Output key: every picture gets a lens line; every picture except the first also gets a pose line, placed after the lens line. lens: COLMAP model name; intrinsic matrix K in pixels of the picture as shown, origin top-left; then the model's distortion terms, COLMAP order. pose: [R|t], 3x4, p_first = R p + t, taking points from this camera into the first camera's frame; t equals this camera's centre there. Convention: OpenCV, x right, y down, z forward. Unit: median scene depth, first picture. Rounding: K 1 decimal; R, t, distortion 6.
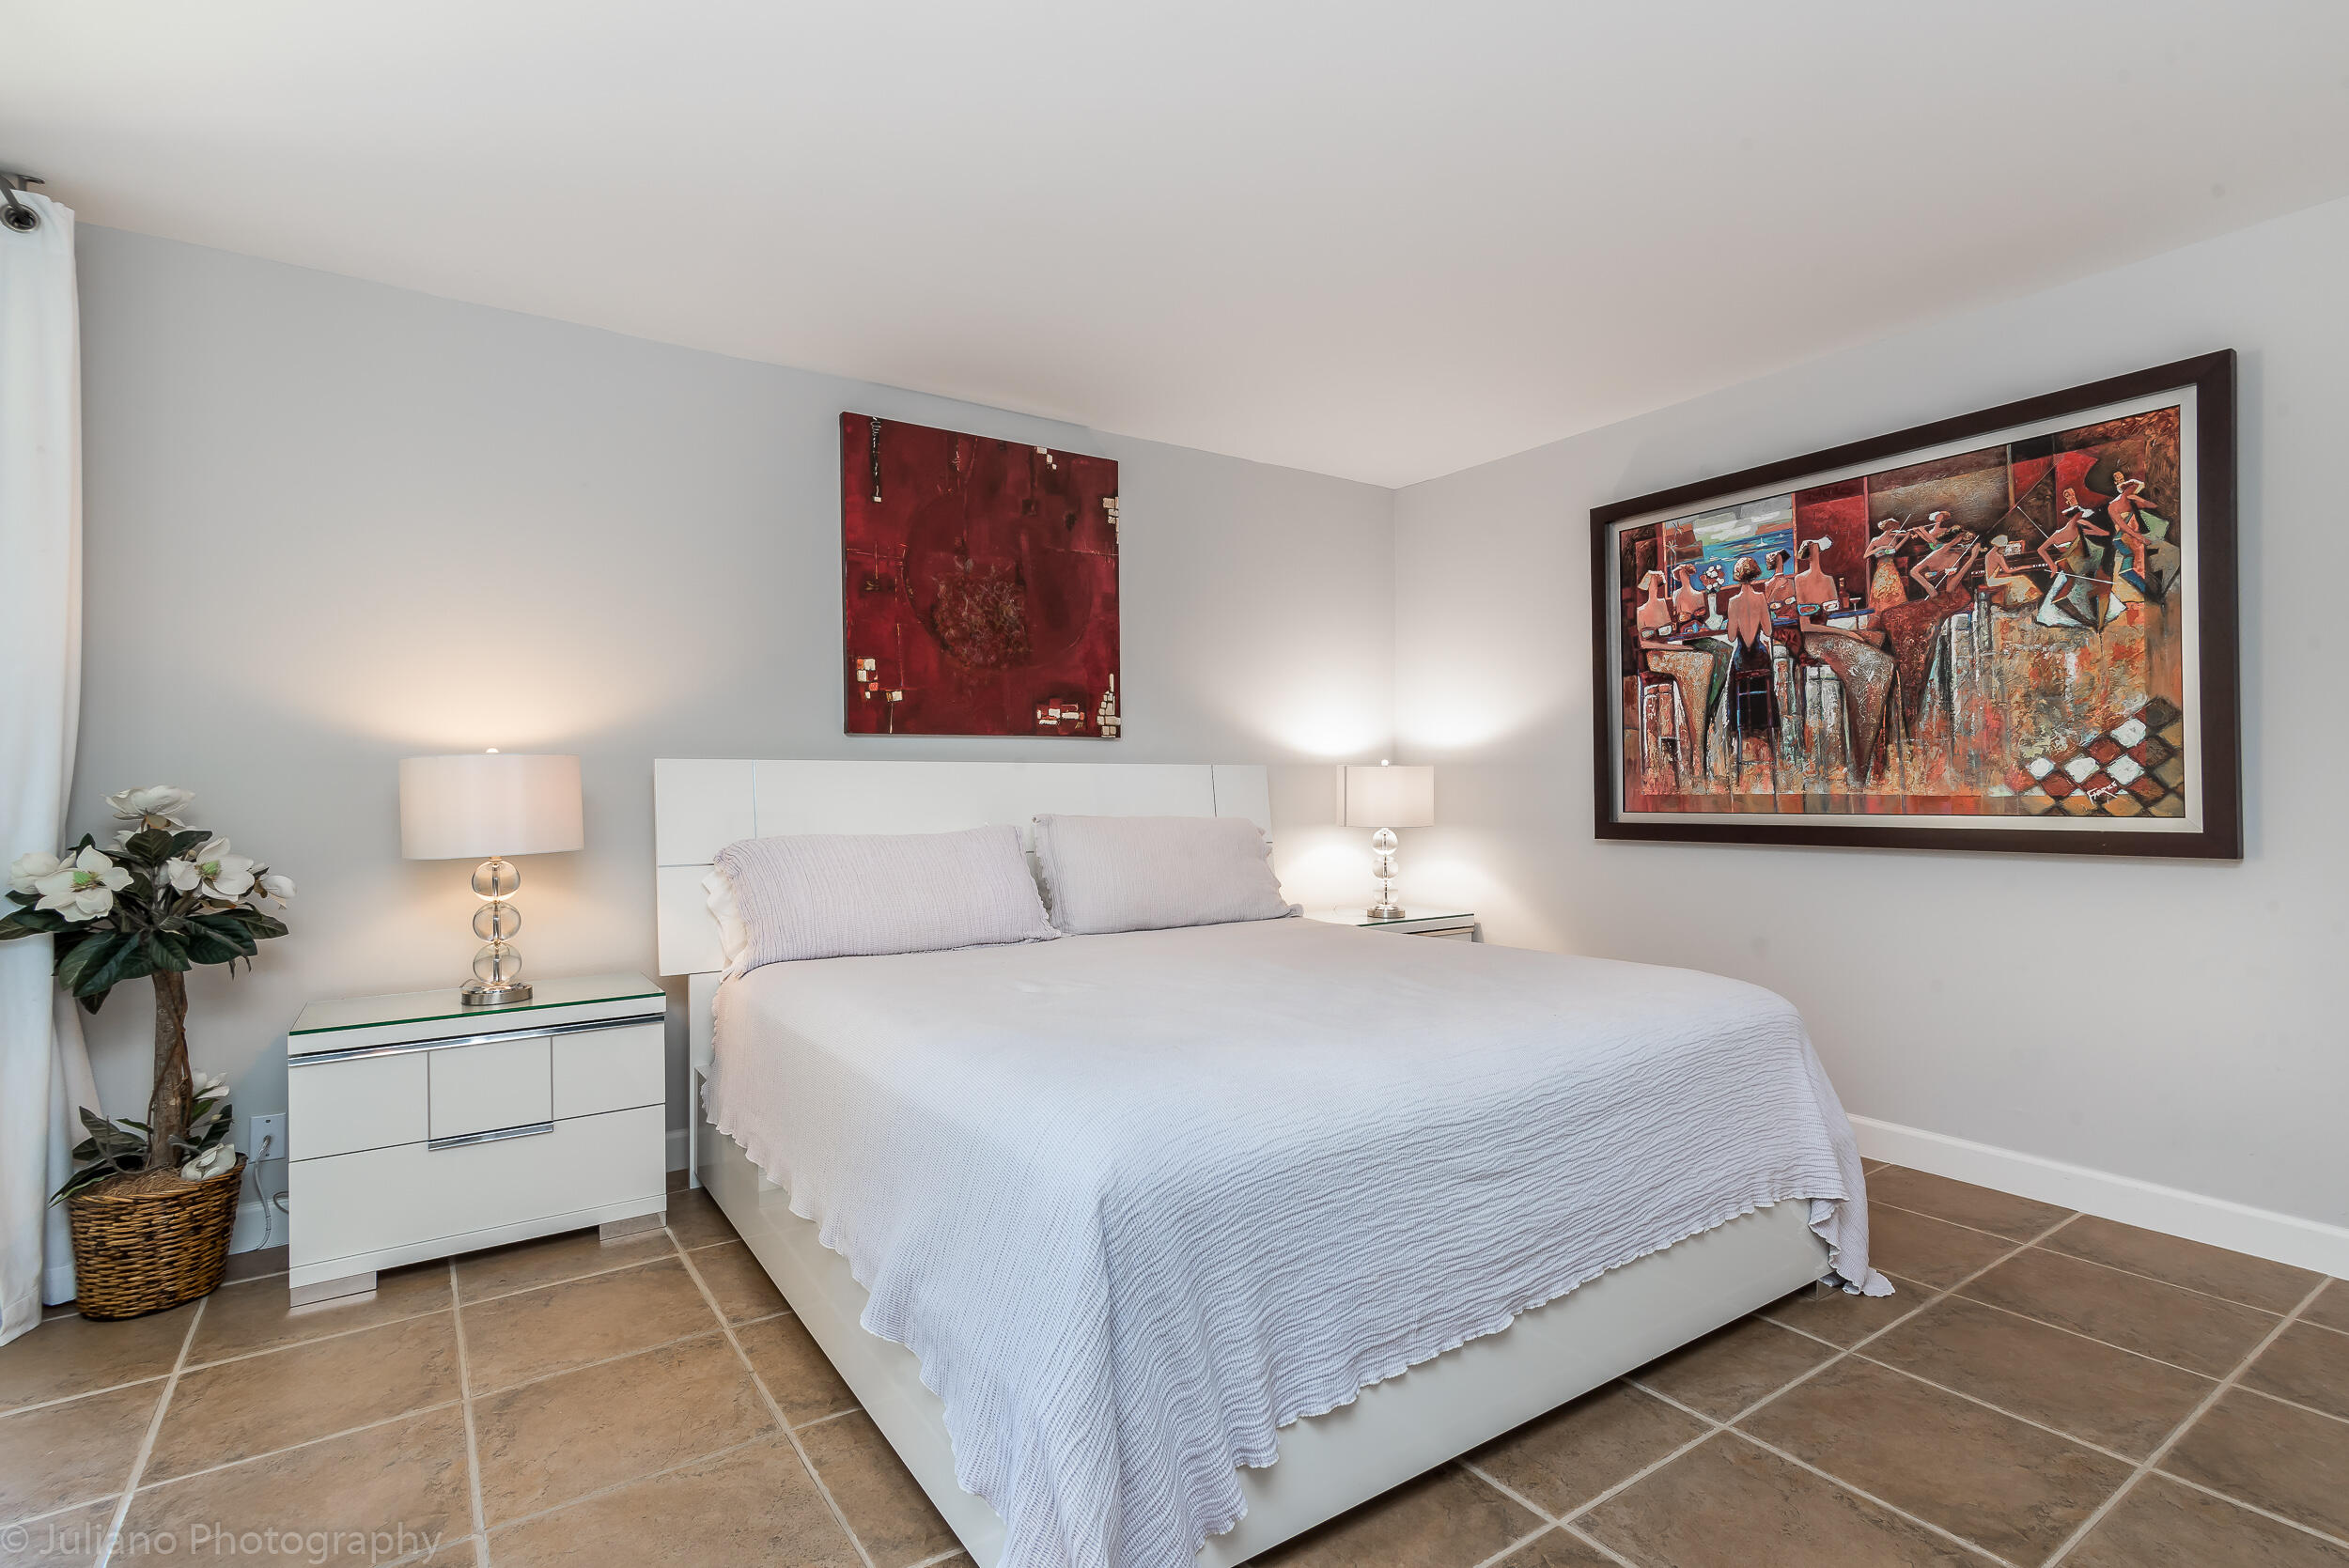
lens RADIAL K [[1116.8, 0, 1172.6], [0, 1116.8, 788.9], [0, 0, 1]] dist [0.013371, -0.000557]
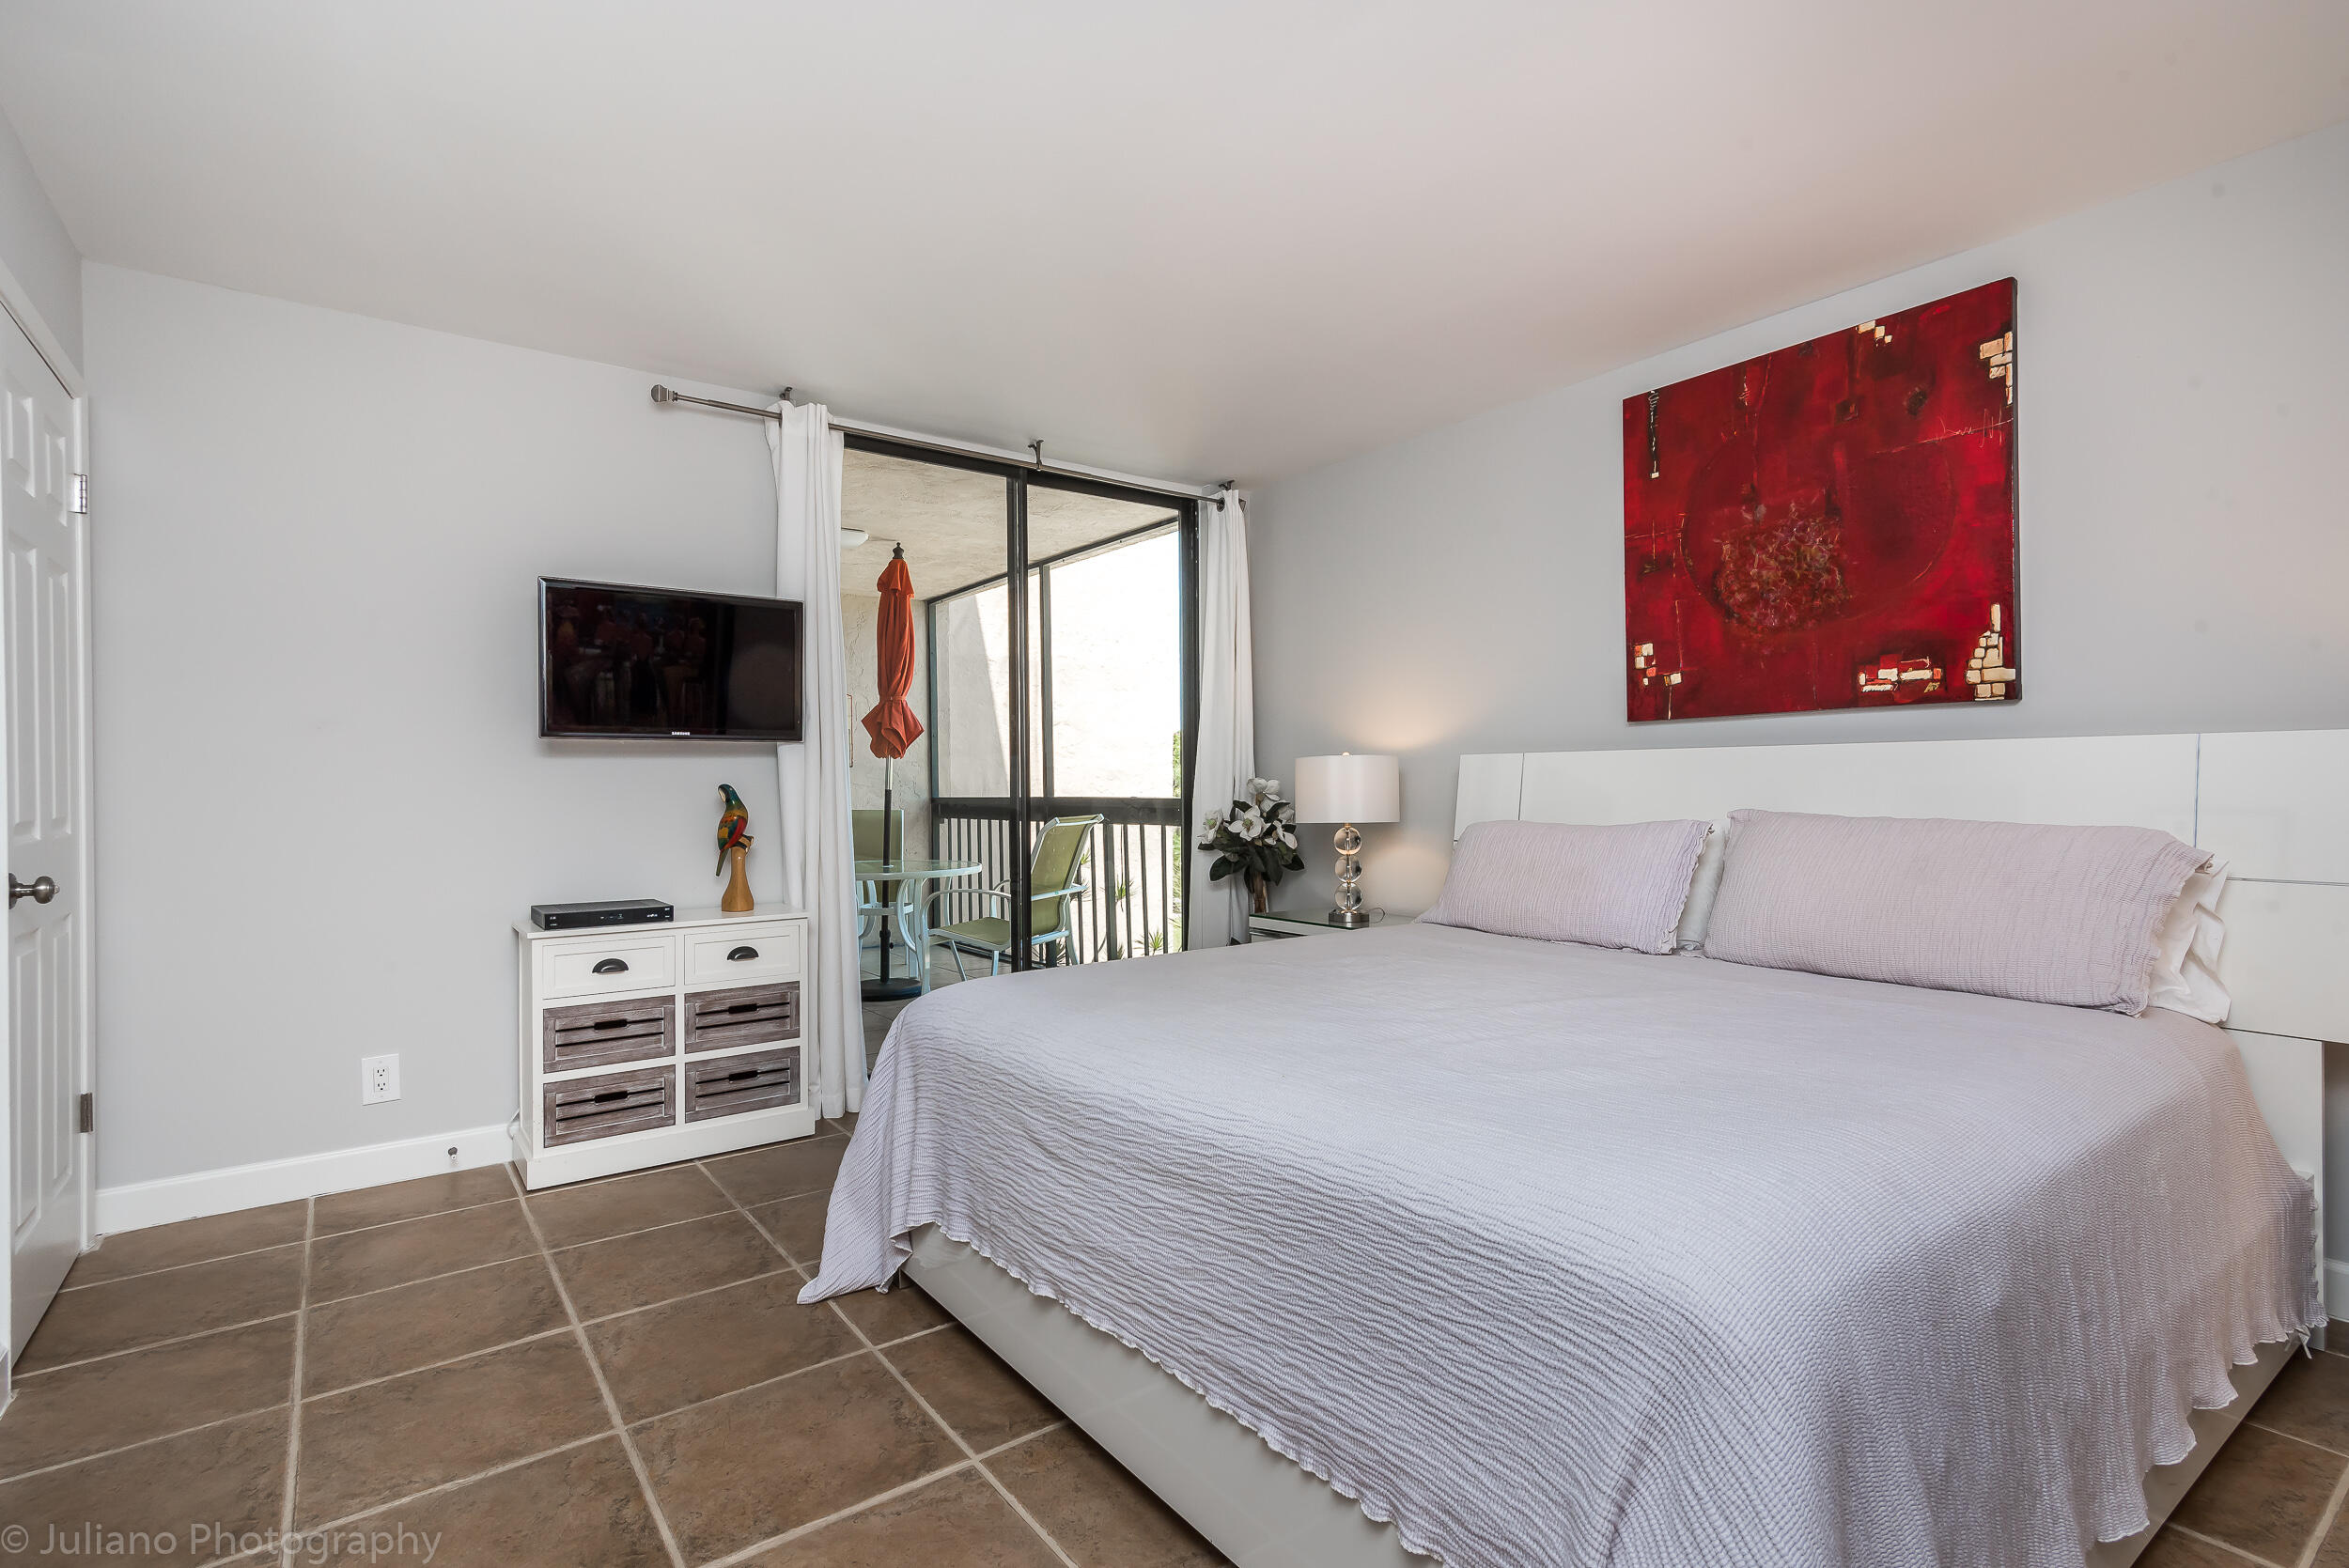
lens RADIAL K [[1116.8, 0, 1172.6], [0, 1116.8, 788.9], [0, 0, 1]] dist [0.013371, -0.000557]
pose [[0.035281, 0.009816, -0.999329, 0.646301], [0.004338, 0.999941, 0.009975, -0.002052], [0.999368, -0.004687, 0.035236, 0.523929]]
